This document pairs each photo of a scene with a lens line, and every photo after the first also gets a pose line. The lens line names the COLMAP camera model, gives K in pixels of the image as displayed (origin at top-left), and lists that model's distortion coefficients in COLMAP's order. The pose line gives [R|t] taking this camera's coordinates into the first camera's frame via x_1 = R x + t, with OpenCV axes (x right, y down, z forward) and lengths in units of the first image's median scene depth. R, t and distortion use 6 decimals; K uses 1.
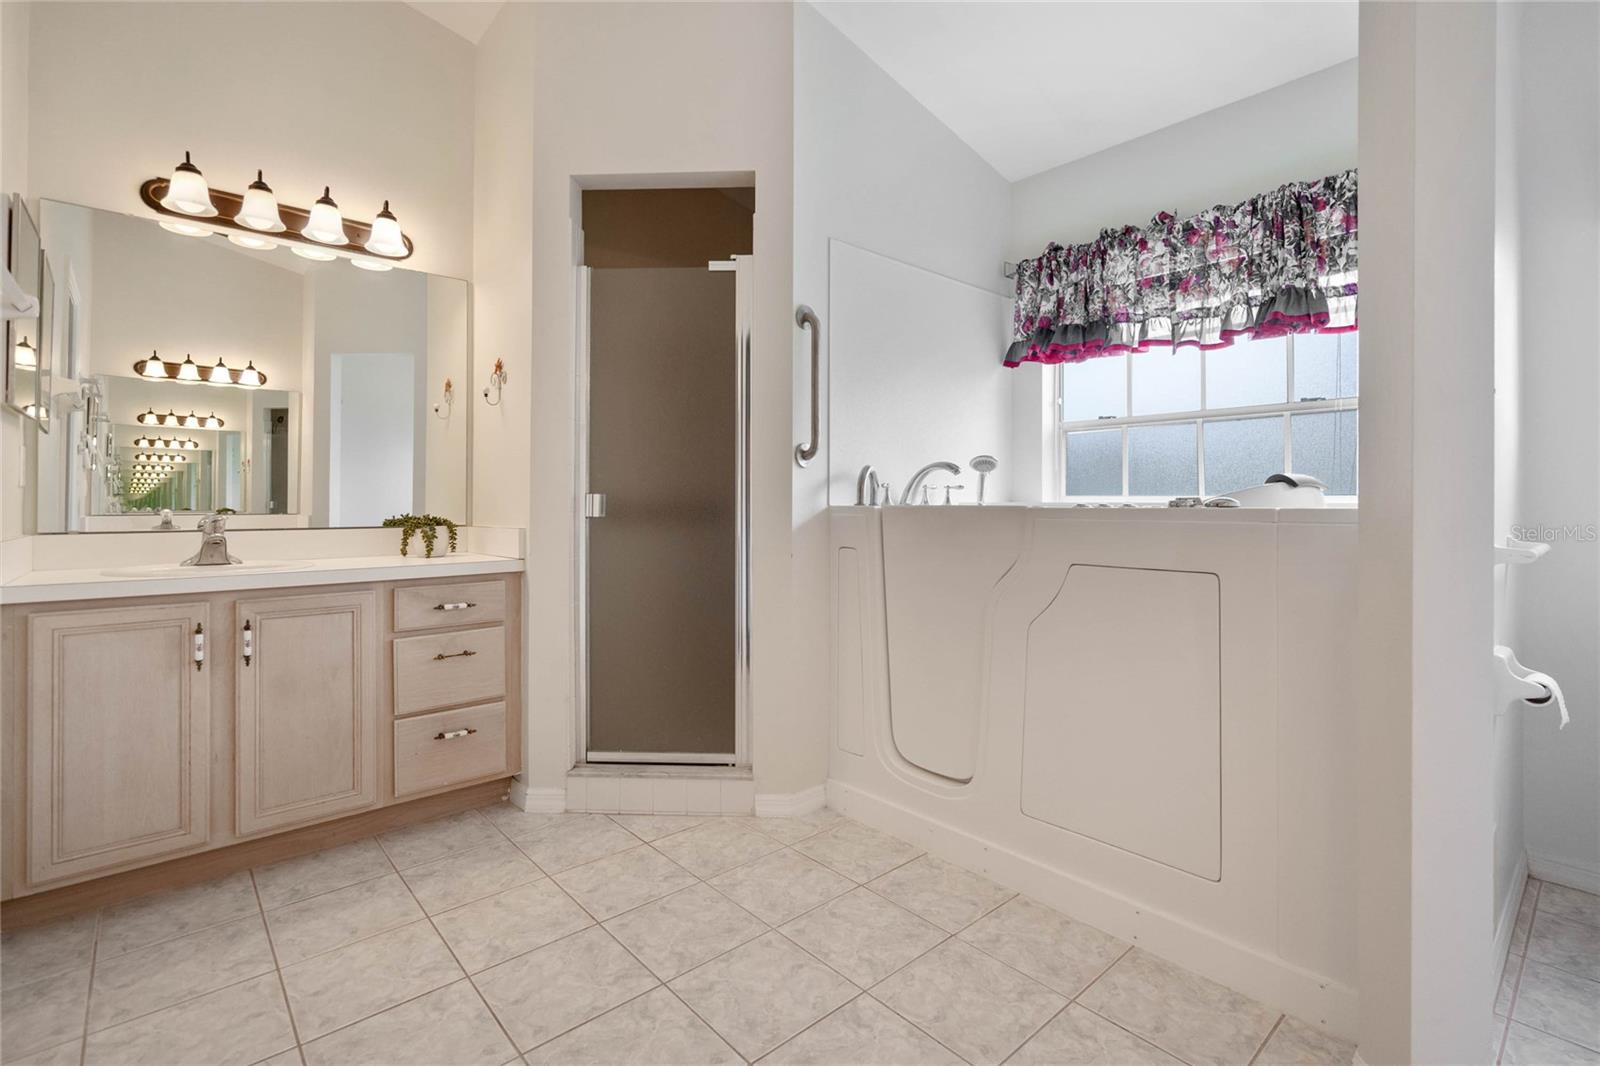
lens RADIAL K [[737.0, 0, 844.9], [0, 737.0, 507.2], [0, 0, 1]] dist [0.009163, 0.000374]
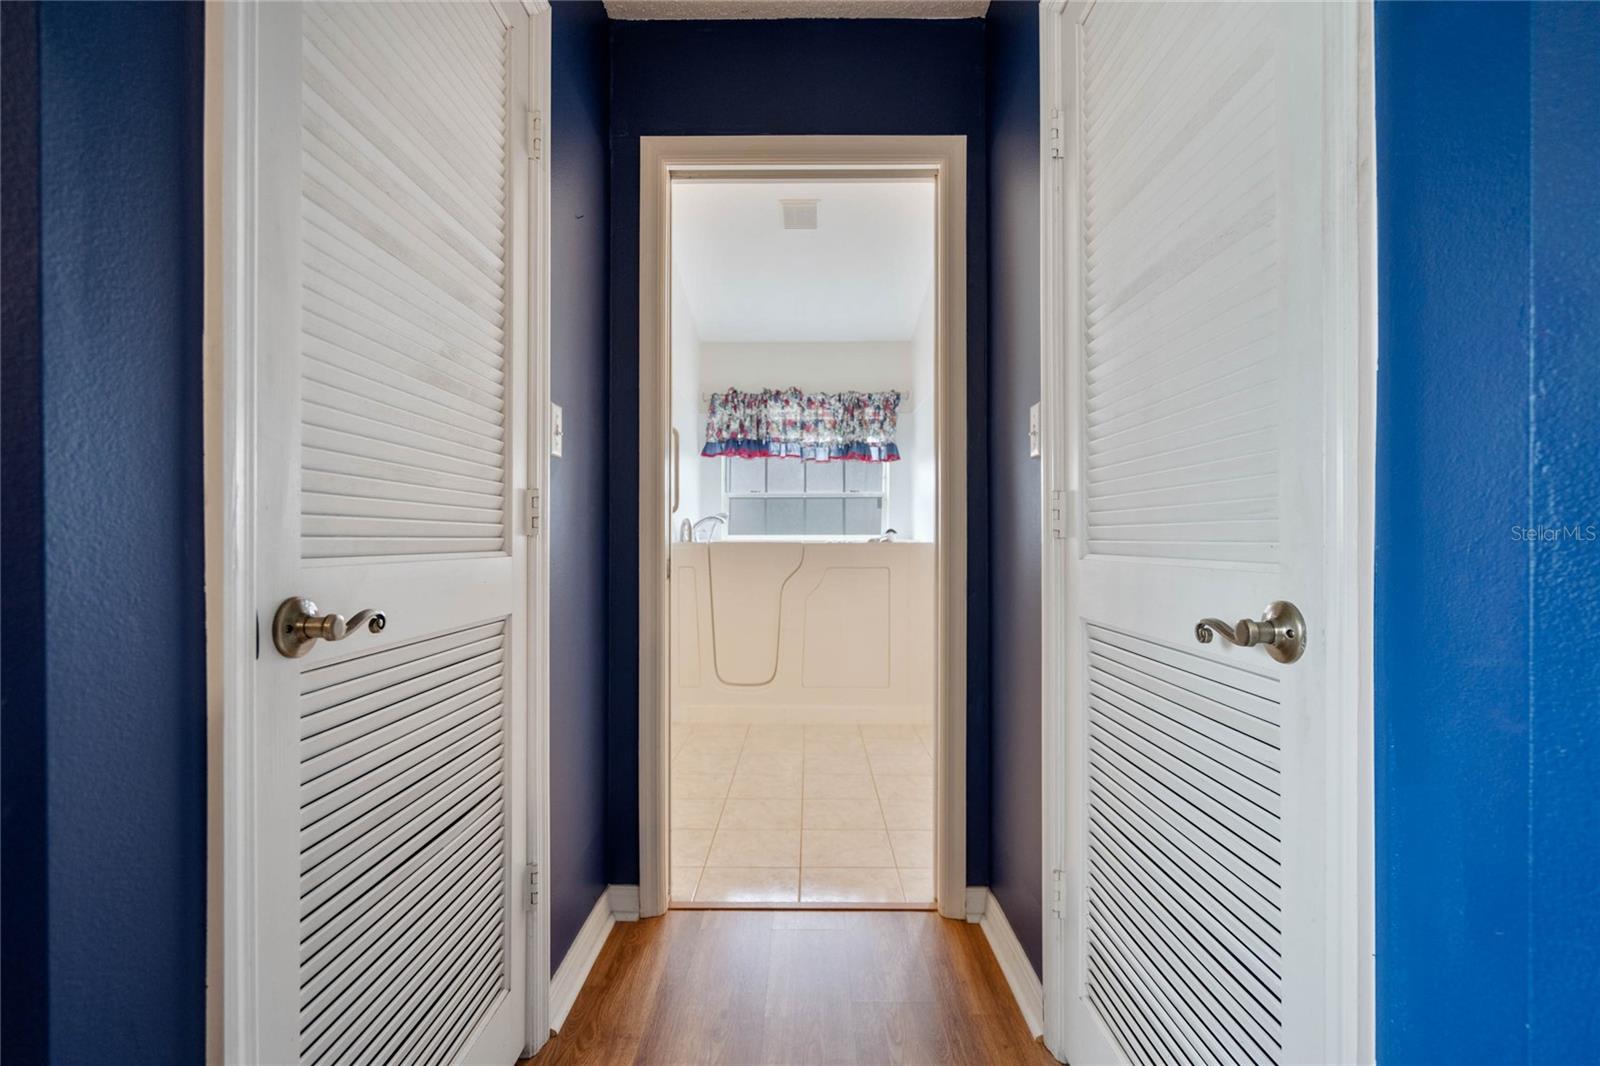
lens RADIAL K [[737.0, 0, 797.3], [0, 737.0, 533.8], [0, 0, 1]] dist [0.009163, 0.000374]
pose [[0.688645, 0.003794, 0.725088, -0.953530], [0.001593, 0.999976, -0.006746, -0.008622], [-0.725097, 0.005800, 0.688623, -0.314960]]
